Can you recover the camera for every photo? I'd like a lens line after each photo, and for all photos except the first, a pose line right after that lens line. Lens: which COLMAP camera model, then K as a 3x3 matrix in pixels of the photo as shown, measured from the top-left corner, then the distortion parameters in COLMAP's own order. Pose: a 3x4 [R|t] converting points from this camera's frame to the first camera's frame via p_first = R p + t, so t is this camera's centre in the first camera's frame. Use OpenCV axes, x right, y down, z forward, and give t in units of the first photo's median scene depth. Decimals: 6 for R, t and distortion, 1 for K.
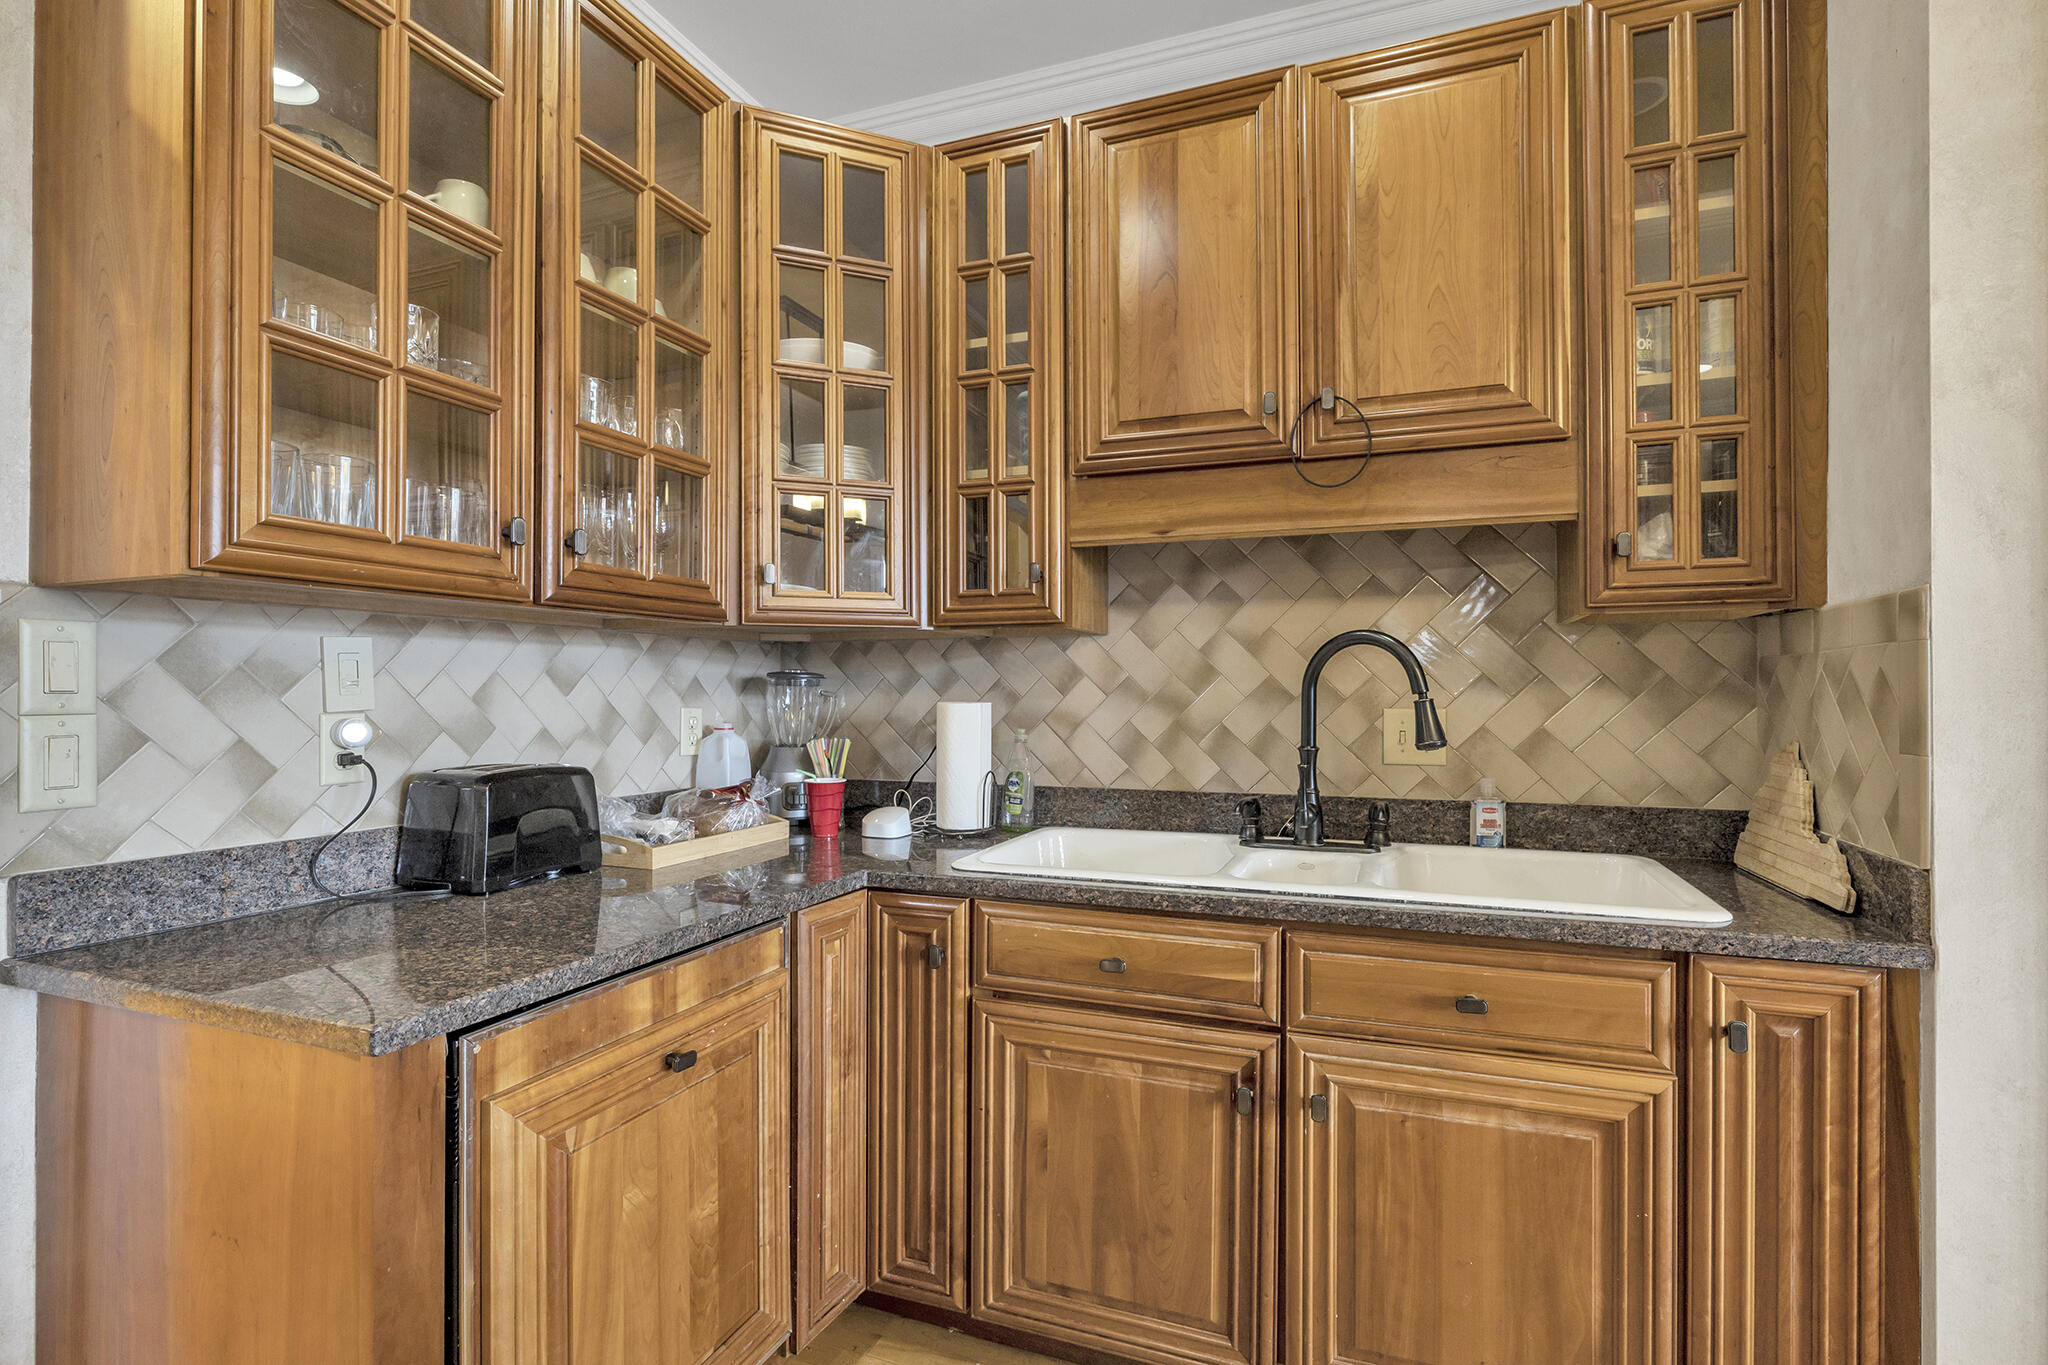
lens RADIAL K [[951.6, 0, 1032.6], [0, 951.6, 680.7], [0, 0, 1]] dist [0.001713, -0.000381]
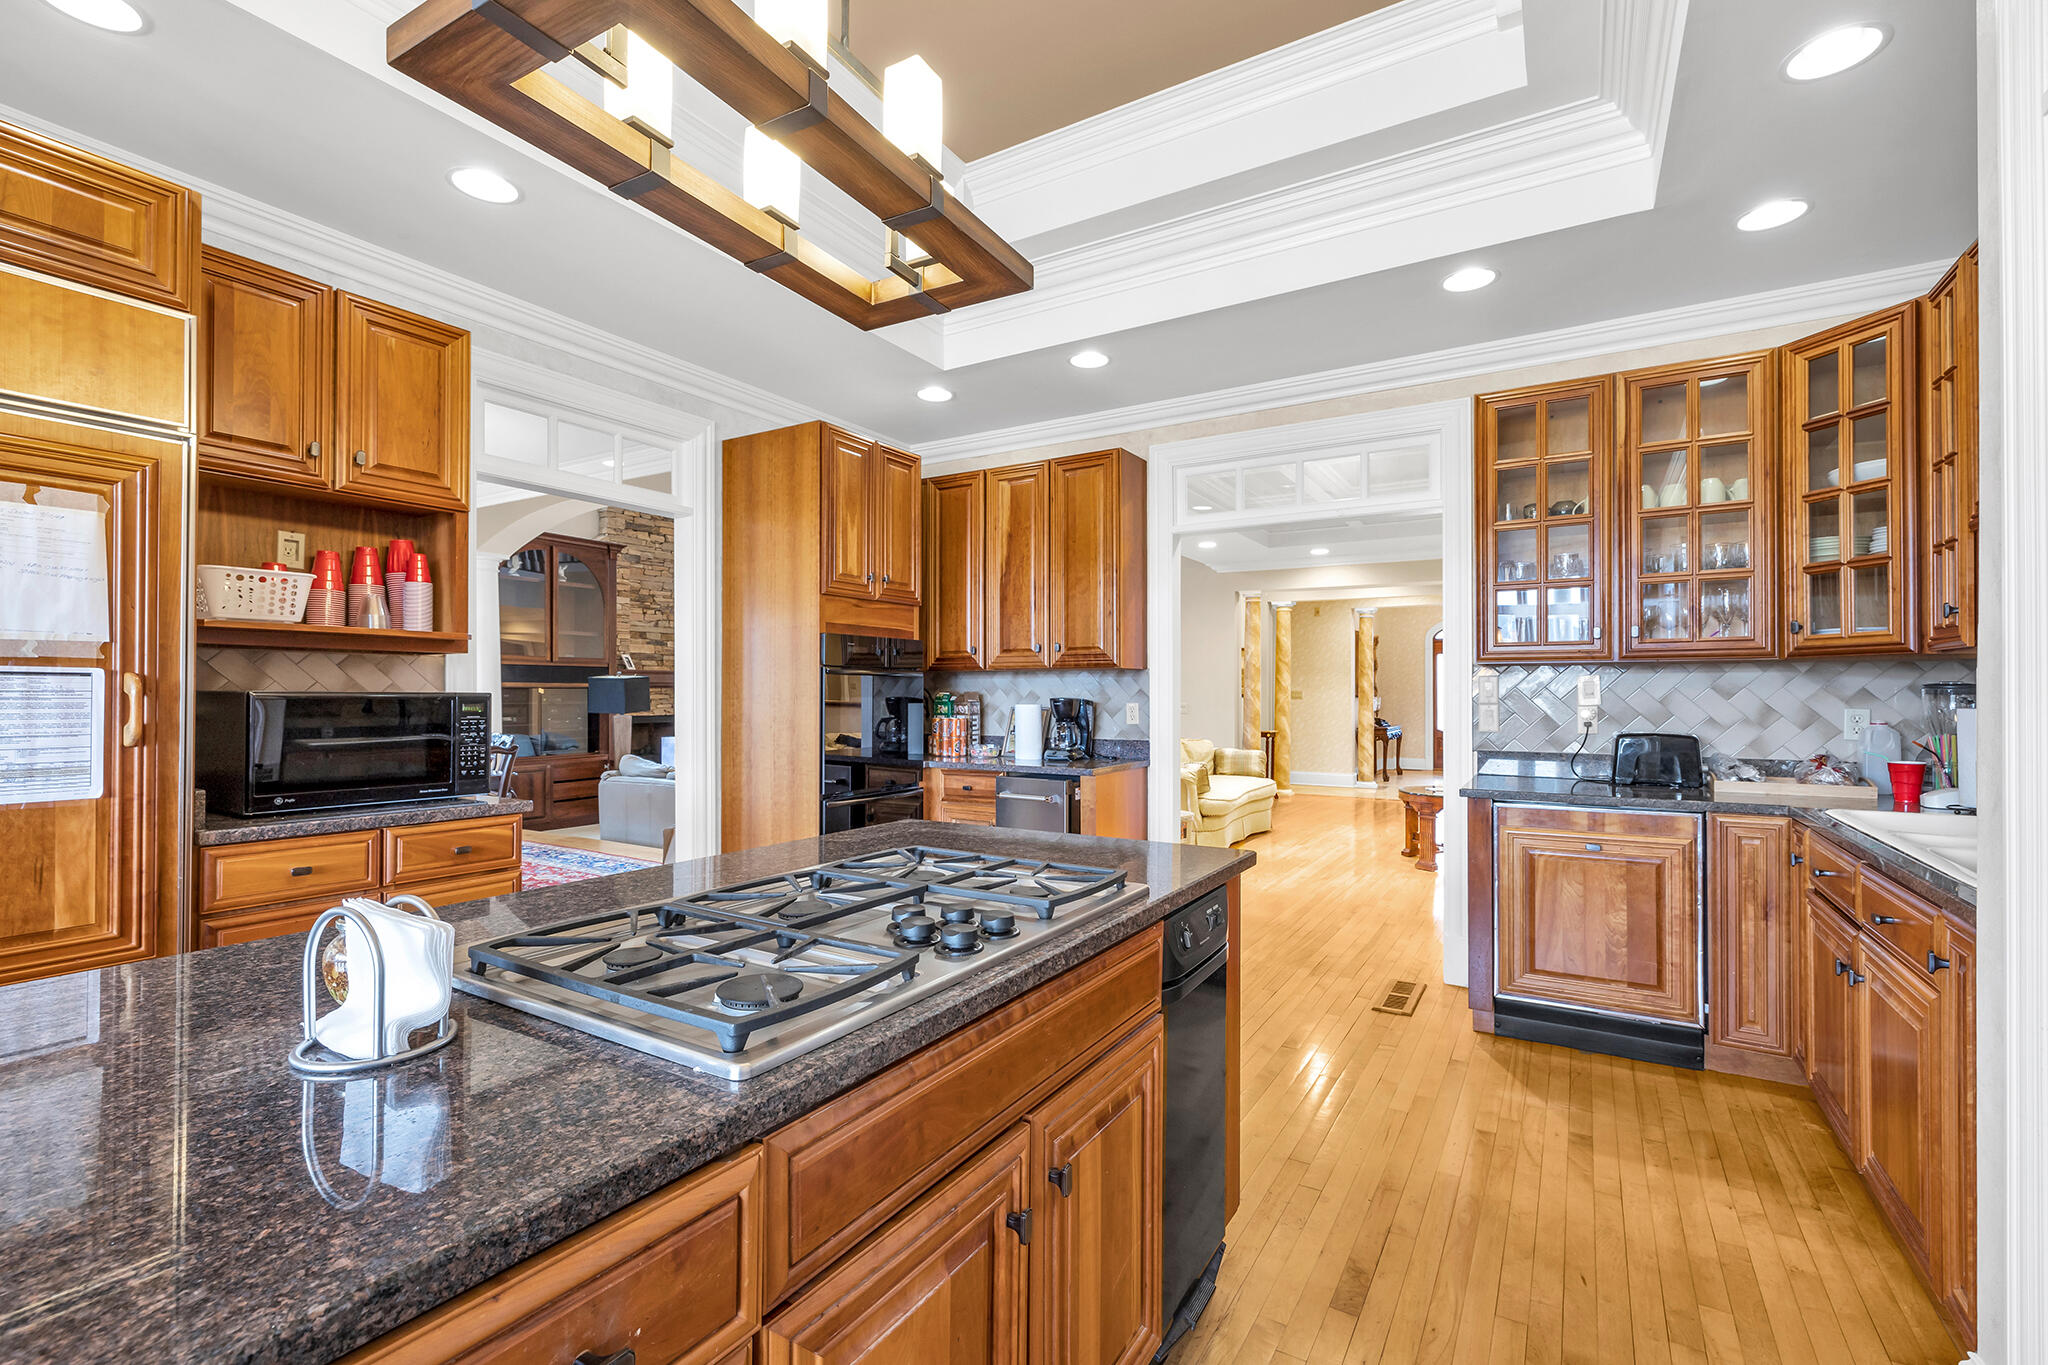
lens RADIAL K [[889.2, 0, 1028.7], [0, 889.2, 694.3], [0, 0, 1]] dist [-0.000205, 0.000687]
pose [[-0.187037, 0.005118, -0.982339, 1.499841], [0.014520, 0.999892, 0.002445, -0.019321], [0.982245, -0.013806, -0.187091, -0.013102]]
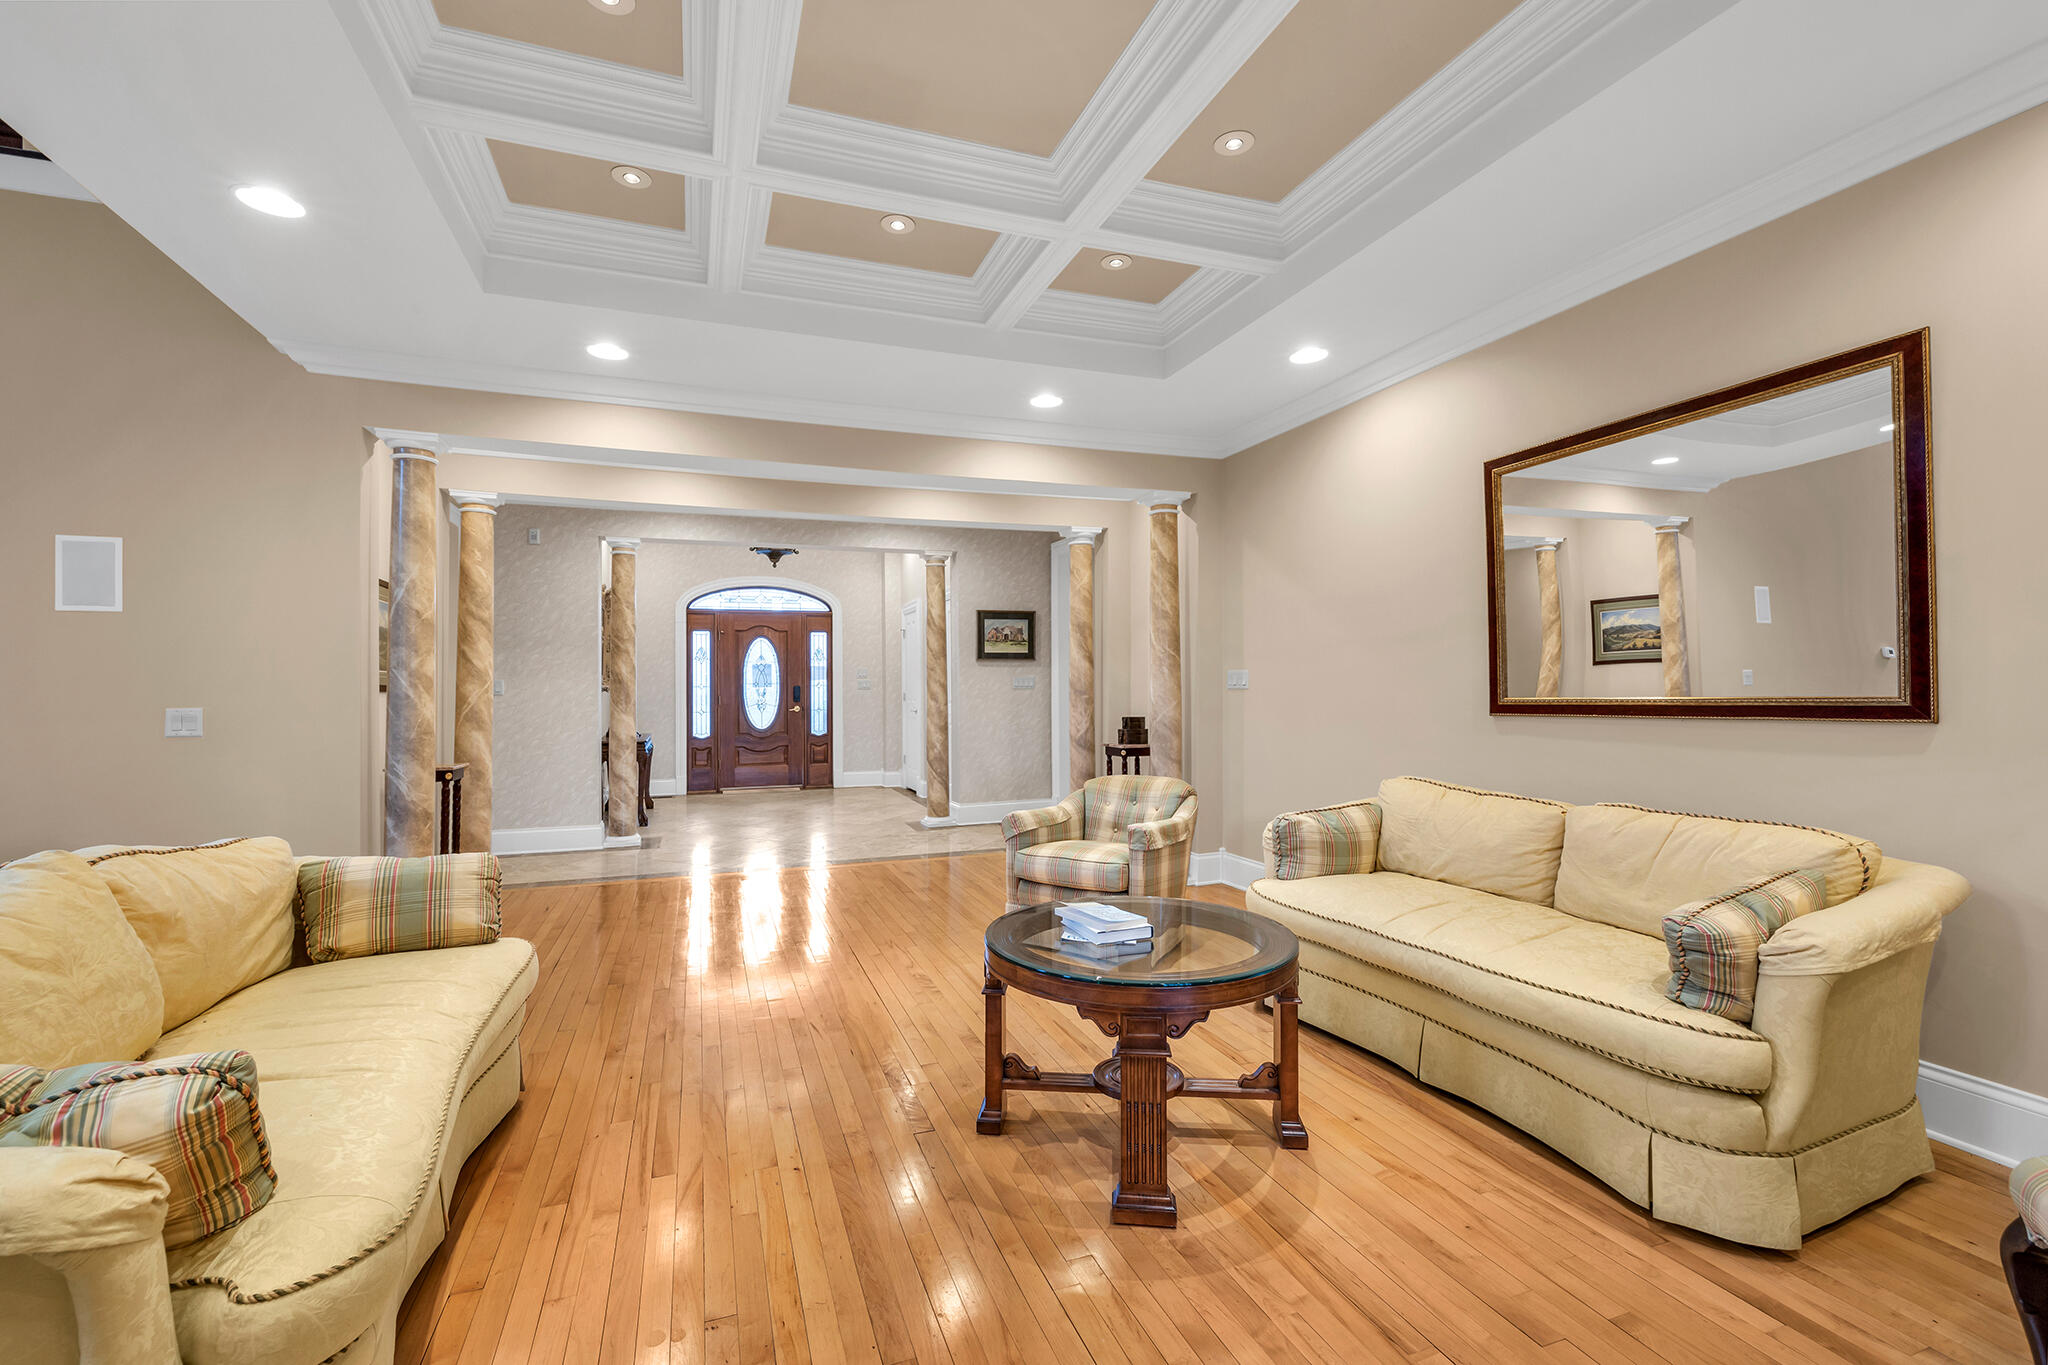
lens RADIAL K [[889.2, 0, 1046.6], [0, 889.2, 675.7], [0, 0, 1]] dist [-0.000205, 0.000687]
pose [[0.662467, -0.010850, -0.749012, -1.322973], [0.013485, 0.999906, -0.002557, 0.022331], [0.748969, -0.008407, 0.662551, 0.024054]]
